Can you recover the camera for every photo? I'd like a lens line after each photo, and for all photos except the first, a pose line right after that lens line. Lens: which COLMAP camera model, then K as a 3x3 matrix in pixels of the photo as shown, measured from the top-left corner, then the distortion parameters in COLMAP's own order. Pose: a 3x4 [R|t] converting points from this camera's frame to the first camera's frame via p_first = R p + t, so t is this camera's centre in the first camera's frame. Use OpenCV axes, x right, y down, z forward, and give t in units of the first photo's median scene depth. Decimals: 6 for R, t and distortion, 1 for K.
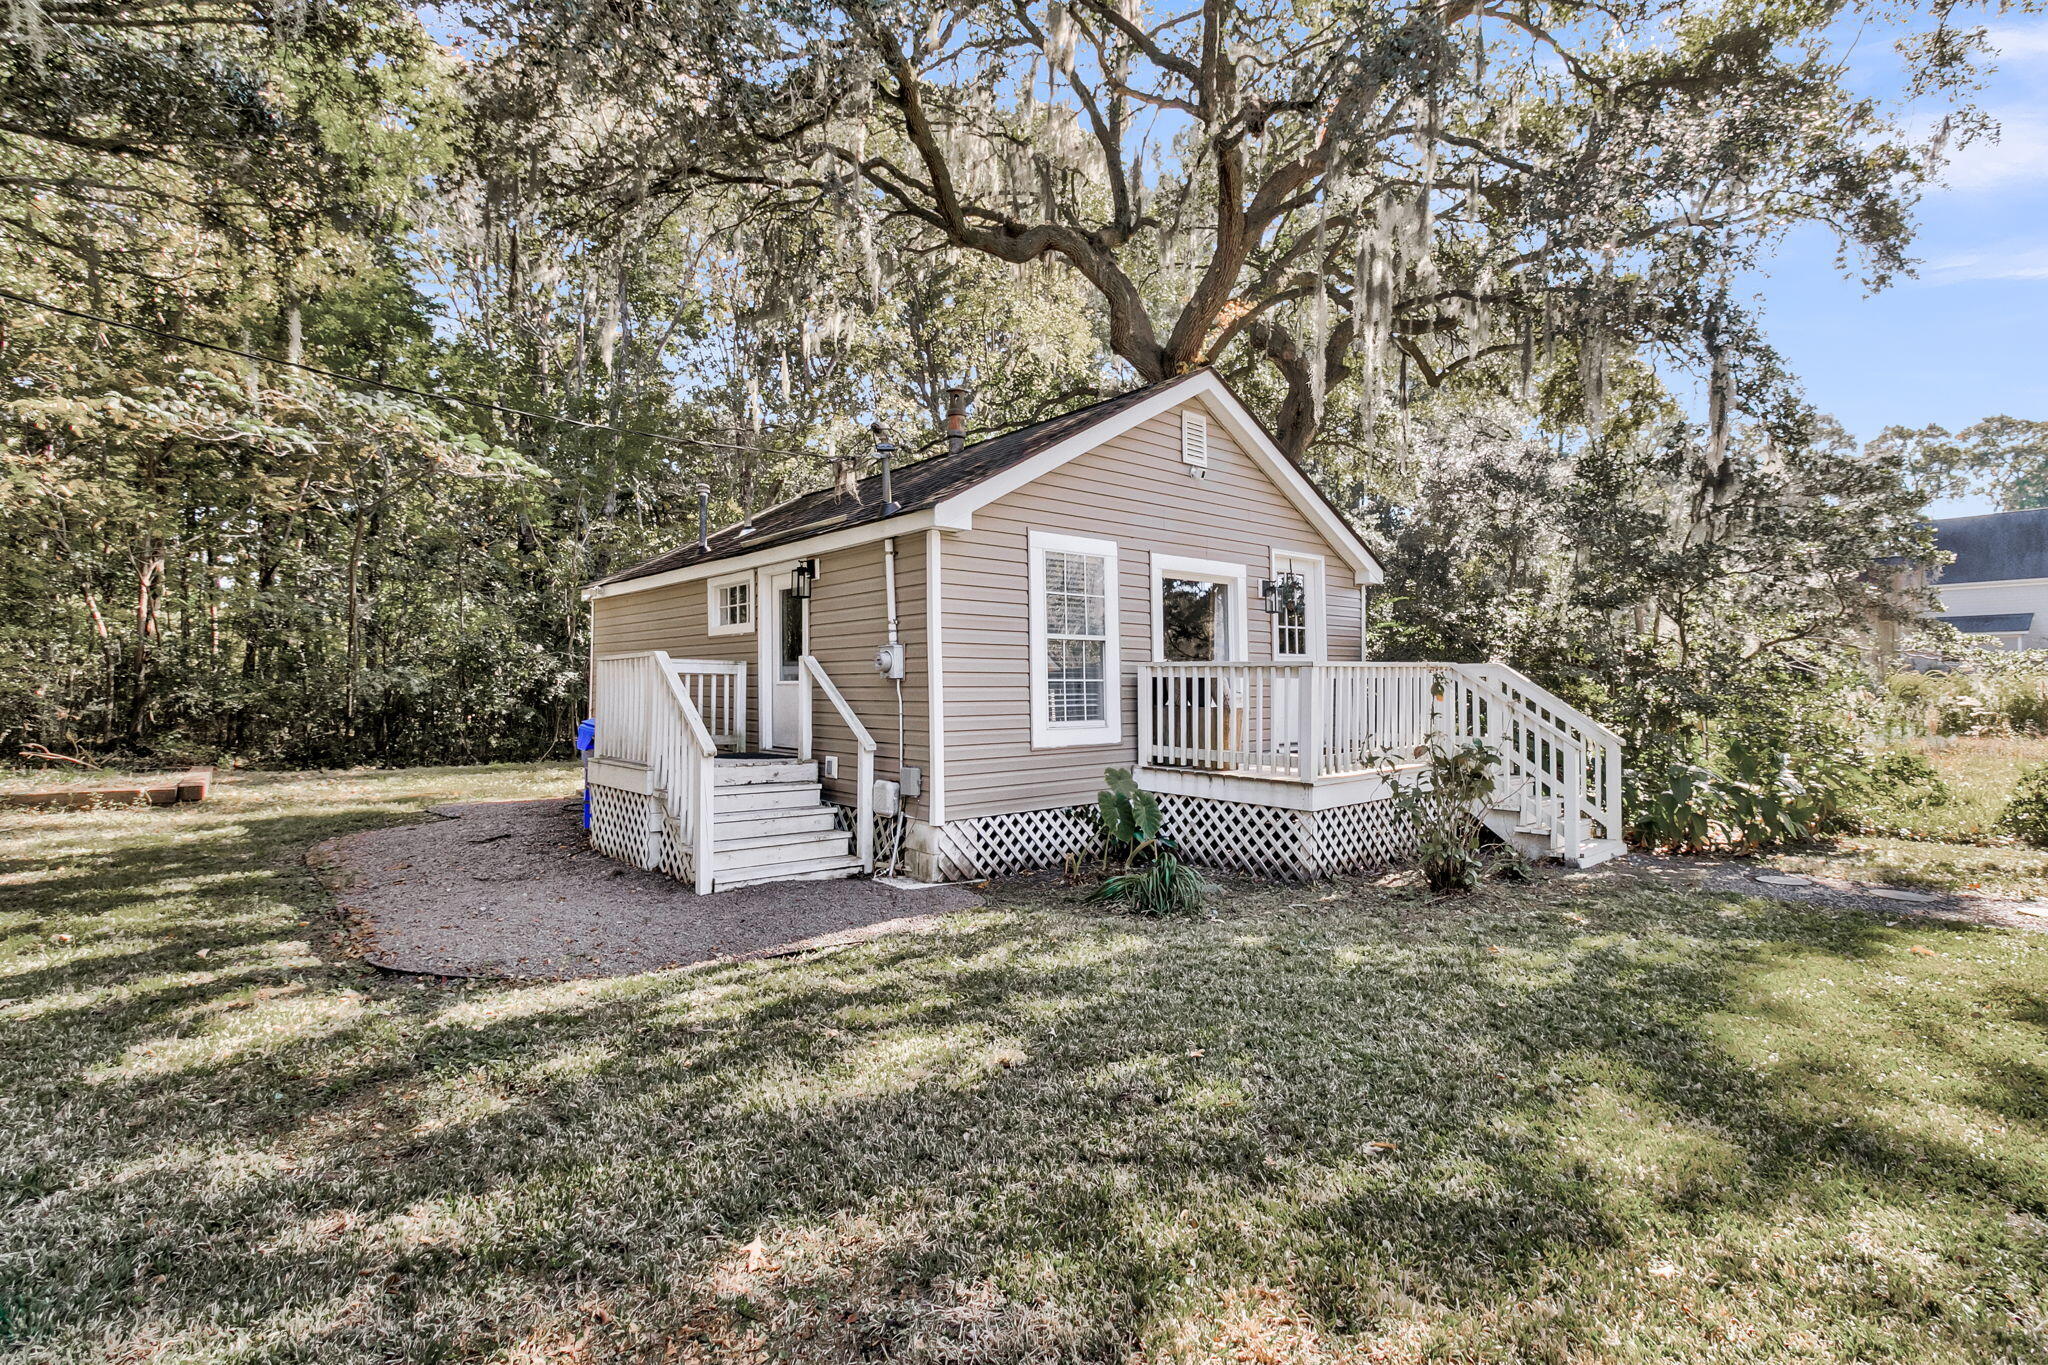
lens RADIAL K [[928.9, 0, 1025.9], [0, 928.9, 654.0], [0, 0, 1]] dist [0.001603, 0.000411]
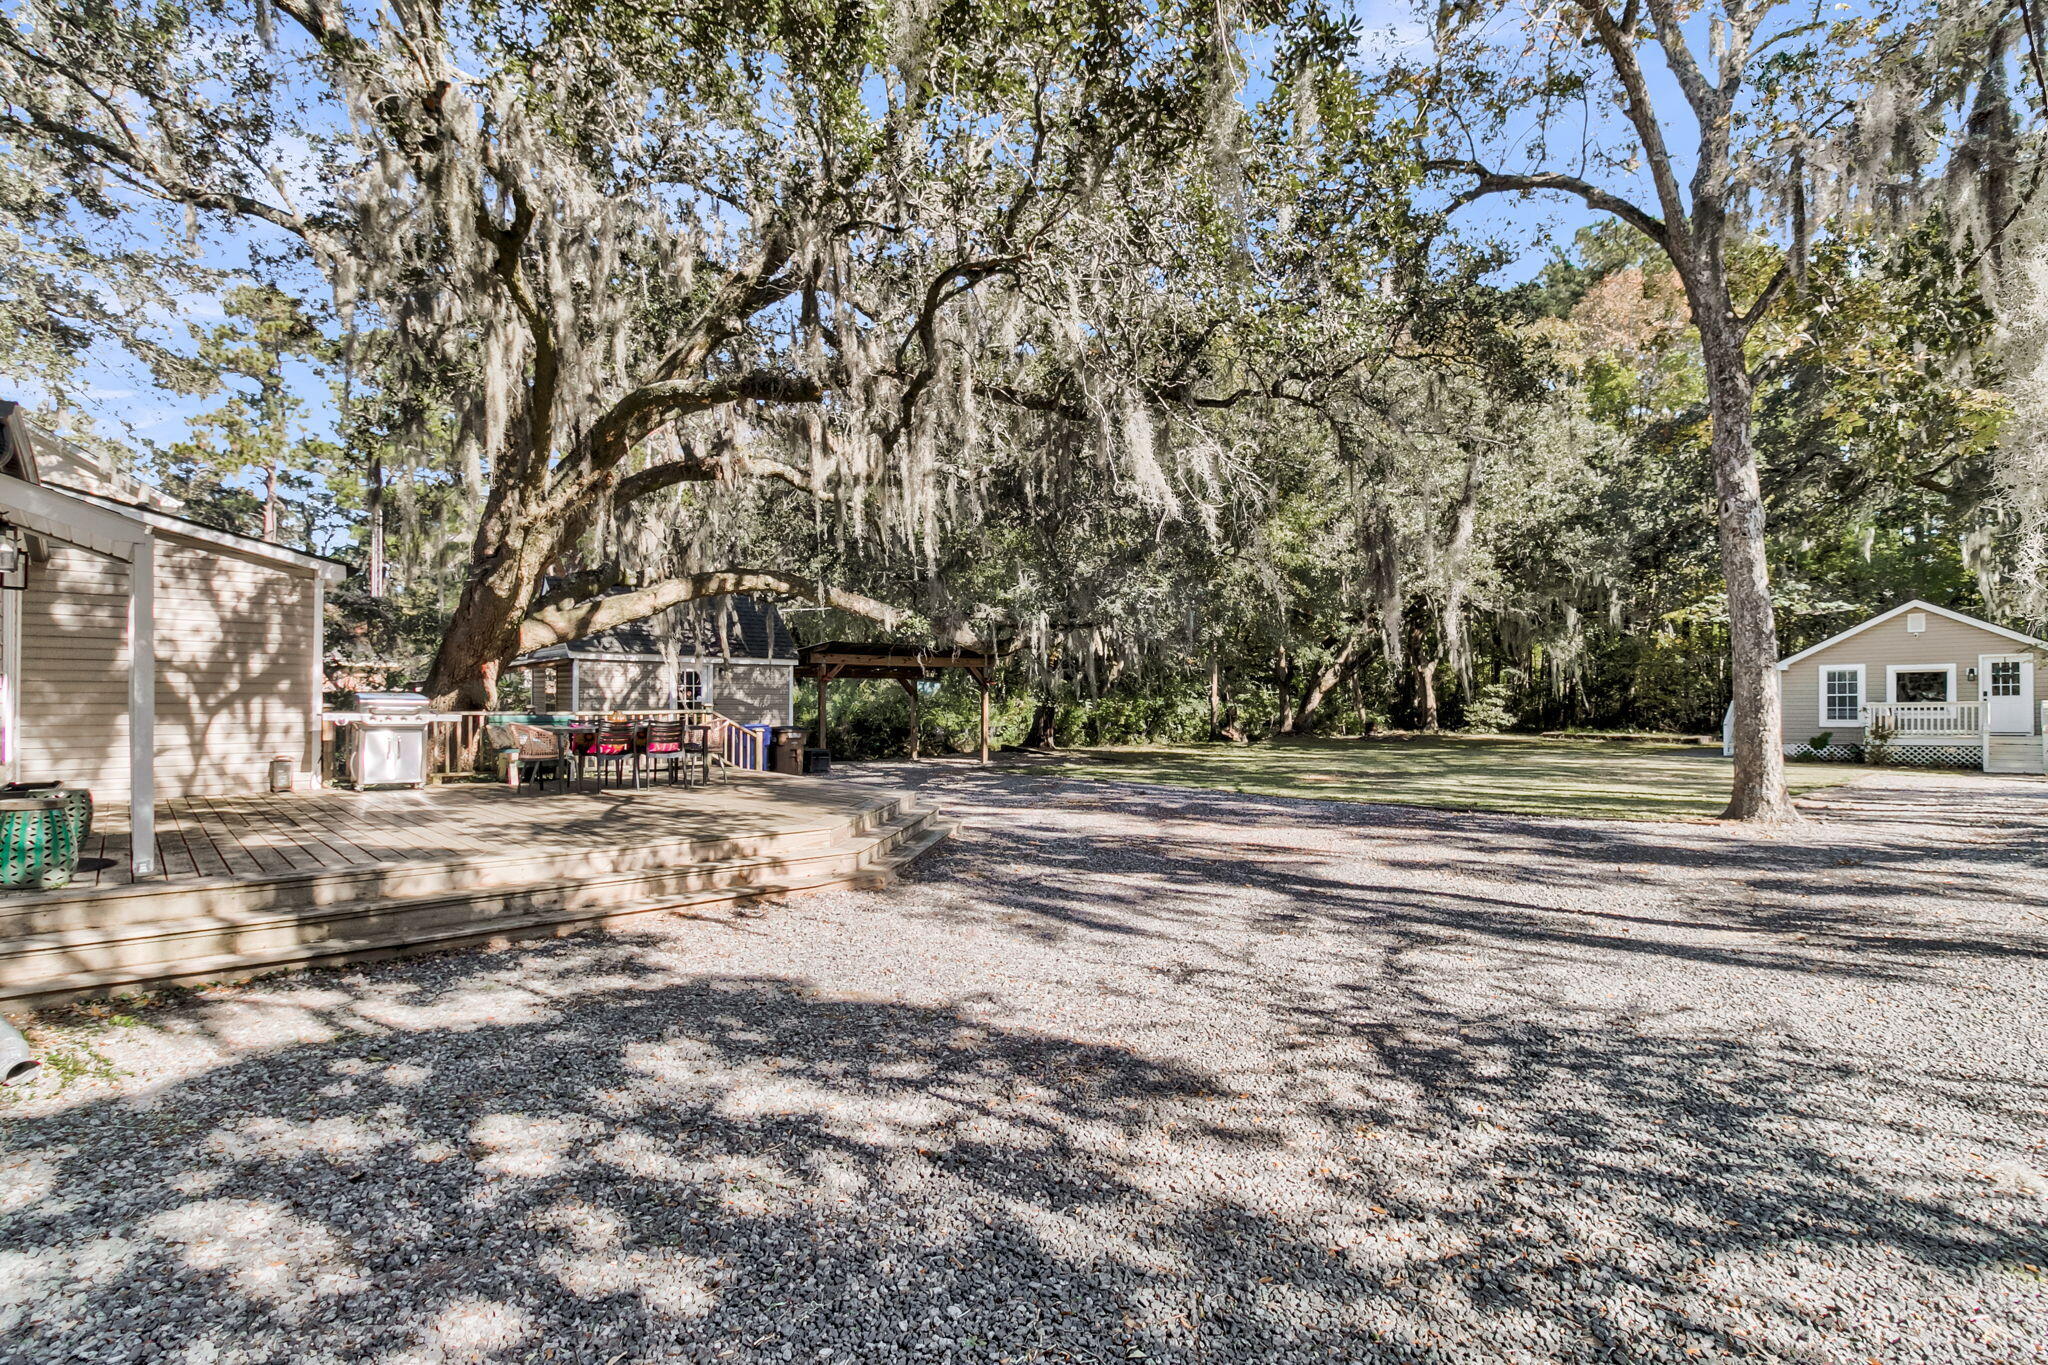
lens RADIAL K [[966.6, 0, 1033.1], [0, 966.6, 685.5], [0, 0, 1]] dist [0.001673, 0.000597]
pose [[0.058229, -0.020408, -0.998095, 3.081746], [0.043011, 0.998914, -0.017915, -0.105114], [0.997376, -0.041886, 0.059043, -1.946345]]
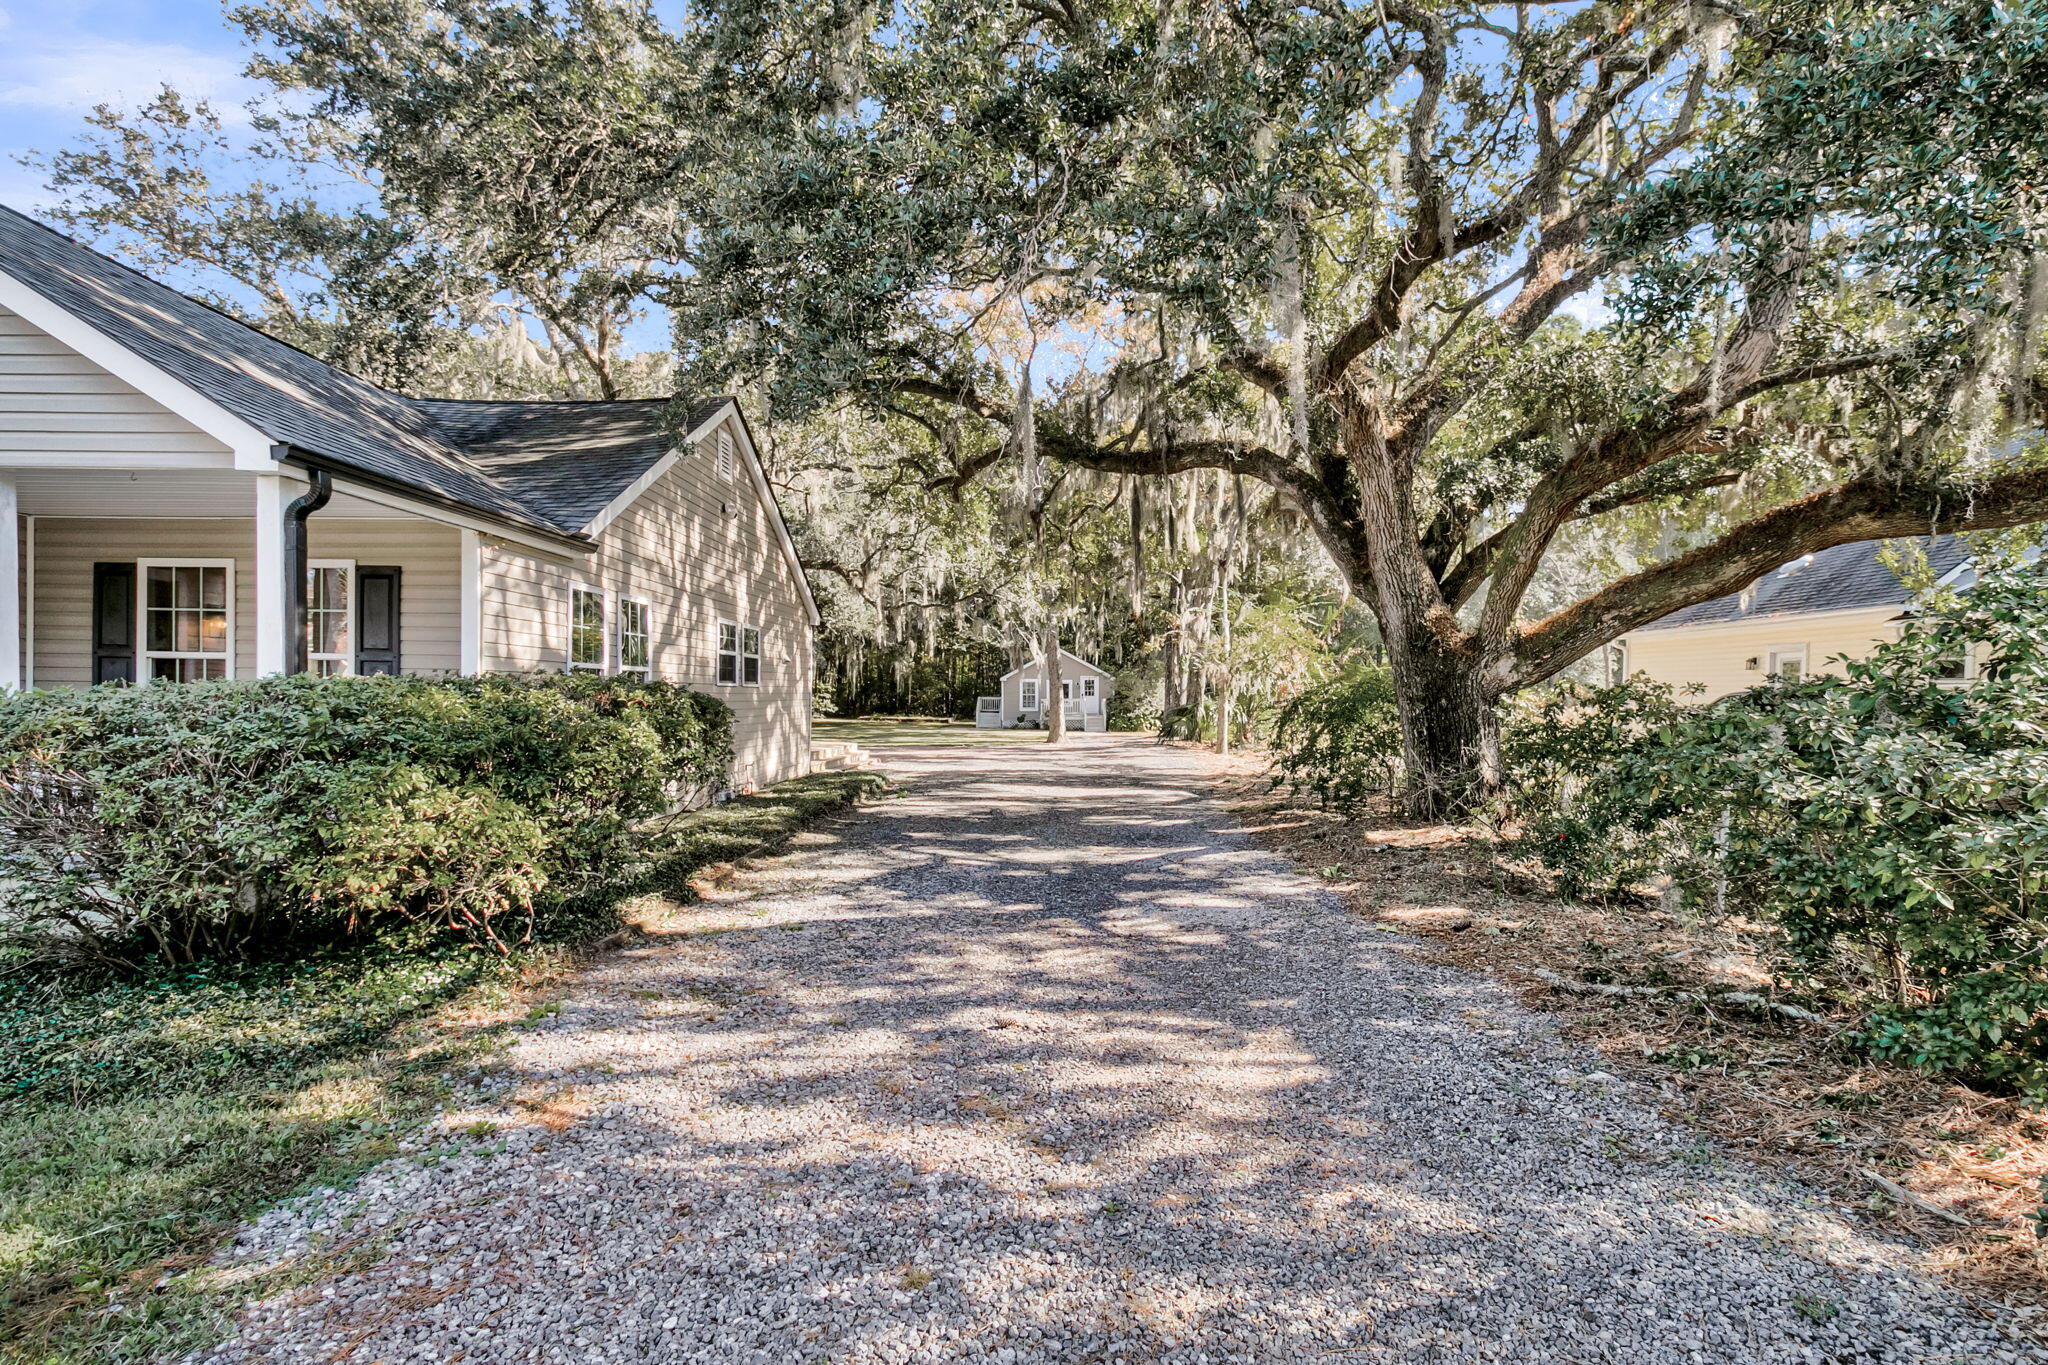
lens RADIAL K [[978.2, 0, 1014.2], [0, 978.2, 701.6], [0, 0, 1]] dist [0.000738, 0.000581]
pose [[0.735962, 0.008337, -0.676971, 4.196034], [0.022213, 0.999088, 0.036452, -0.200994], [0.676658, -0.041865, 0.735106, -3.748409]]
